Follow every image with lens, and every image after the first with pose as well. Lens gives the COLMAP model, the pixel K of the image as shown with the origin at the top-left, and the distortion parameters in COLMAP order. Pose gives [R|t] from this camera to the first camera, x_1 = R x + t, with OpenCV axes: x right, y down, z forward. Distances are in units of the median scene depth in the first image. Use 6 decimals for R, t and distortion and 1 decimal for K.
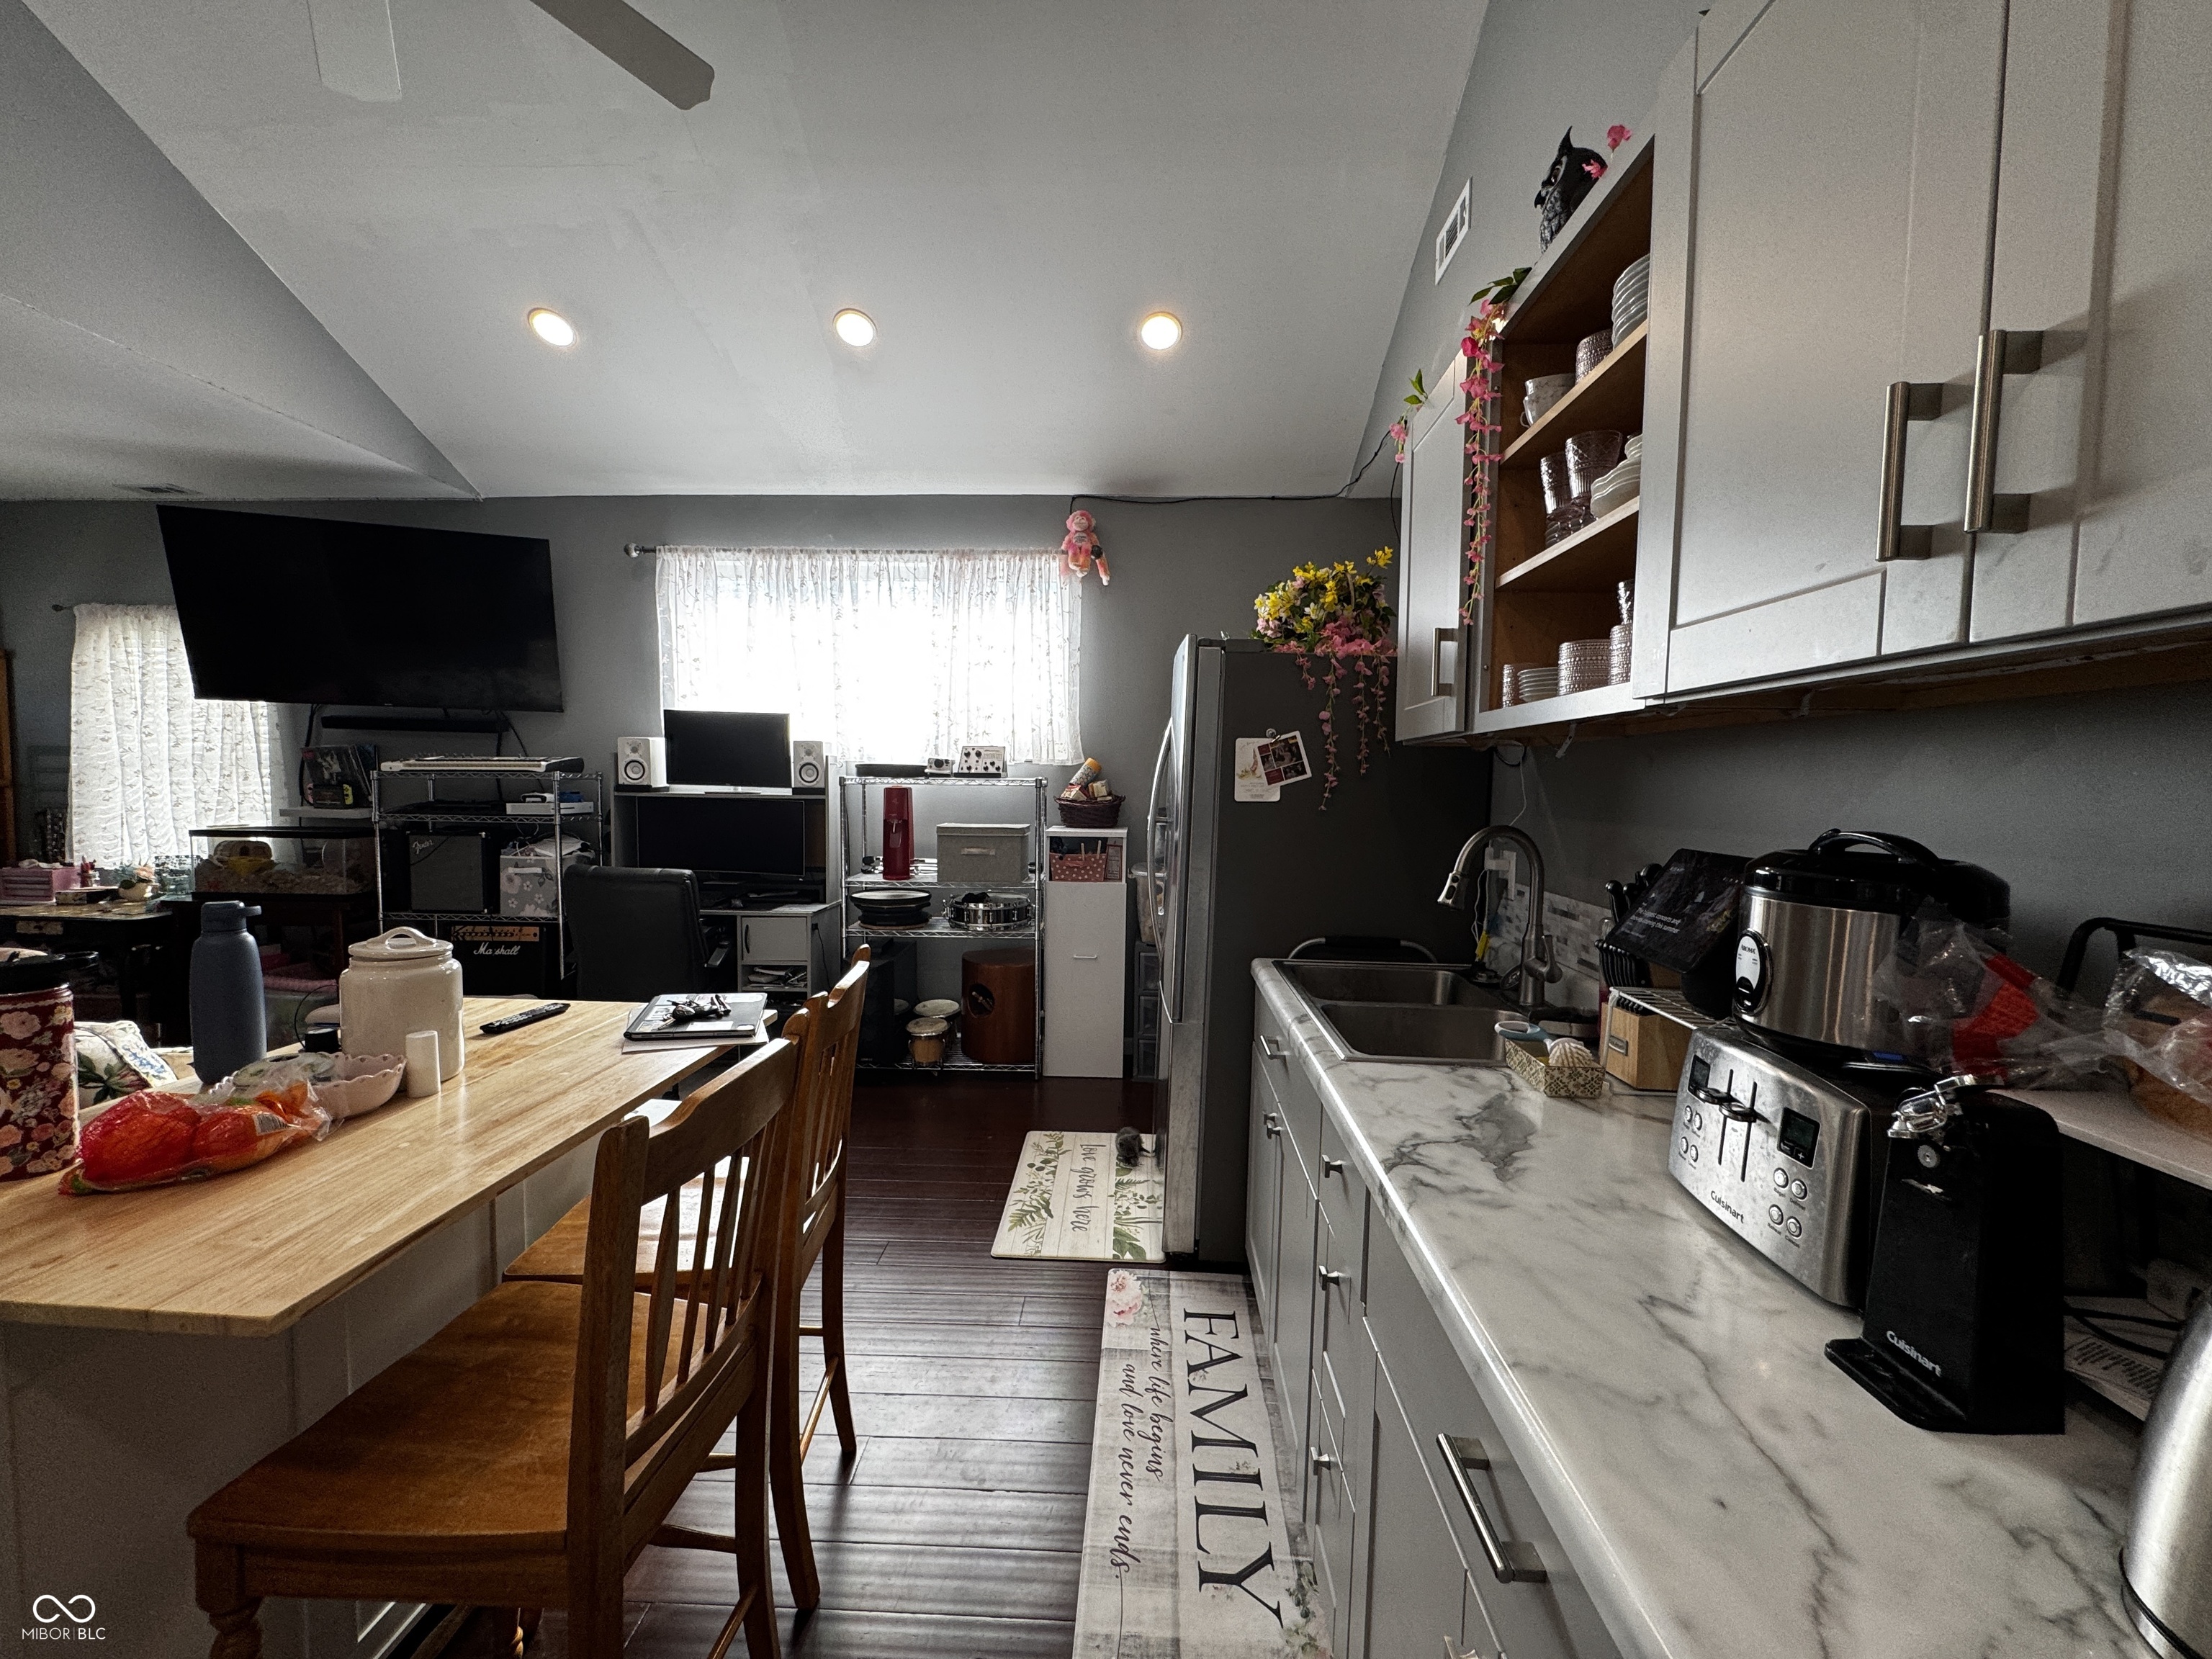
lens RADIAL K [[884.0, 0, 1110.9], [0, 884.0, 834.7], [0, 0, 1]] dist [-0.003434, -0.000050]
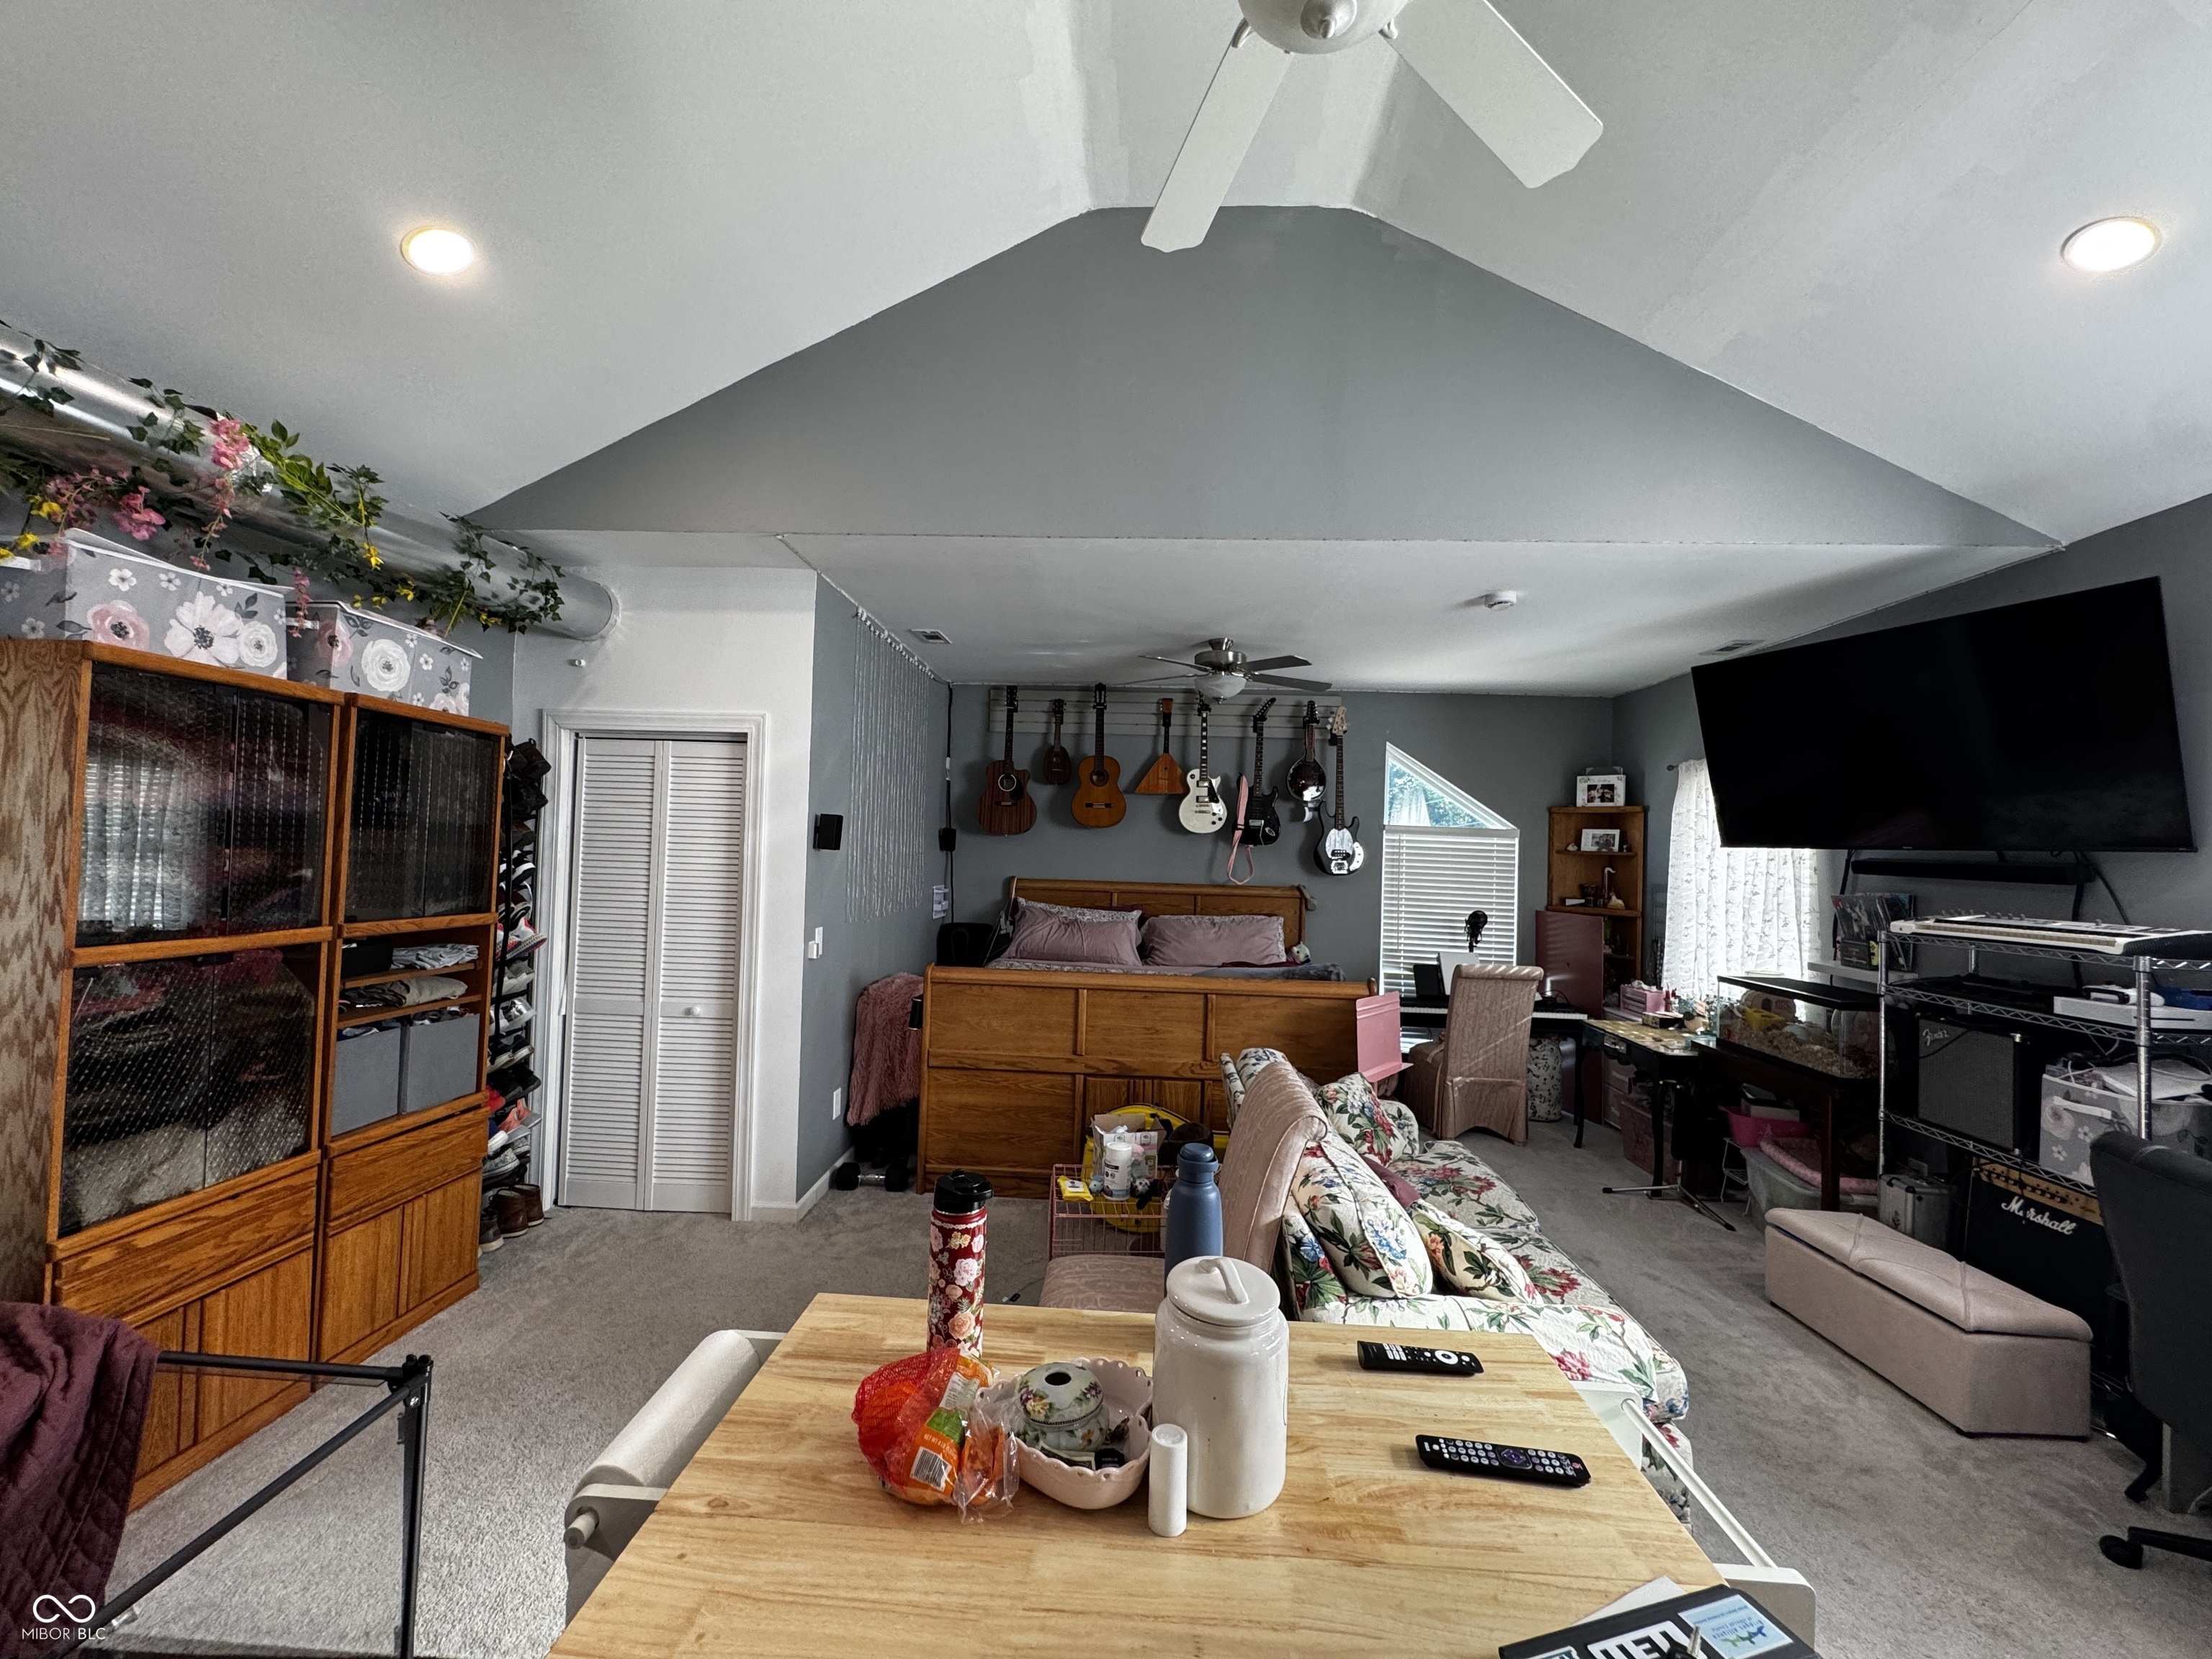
lens RADIAL K [[884.0, 0, 1105.9], [0, 884.0, 833.2], [0, 0, 1]] dist [-0.003434, -0.000050]
pose [[-0.011384, -0.033081, -0.999388, -0.021938], [-0.089487, 0.995476, -0.031932, -0.071619], [0.995923, 0.089069, -0.014293, 0.296794]]
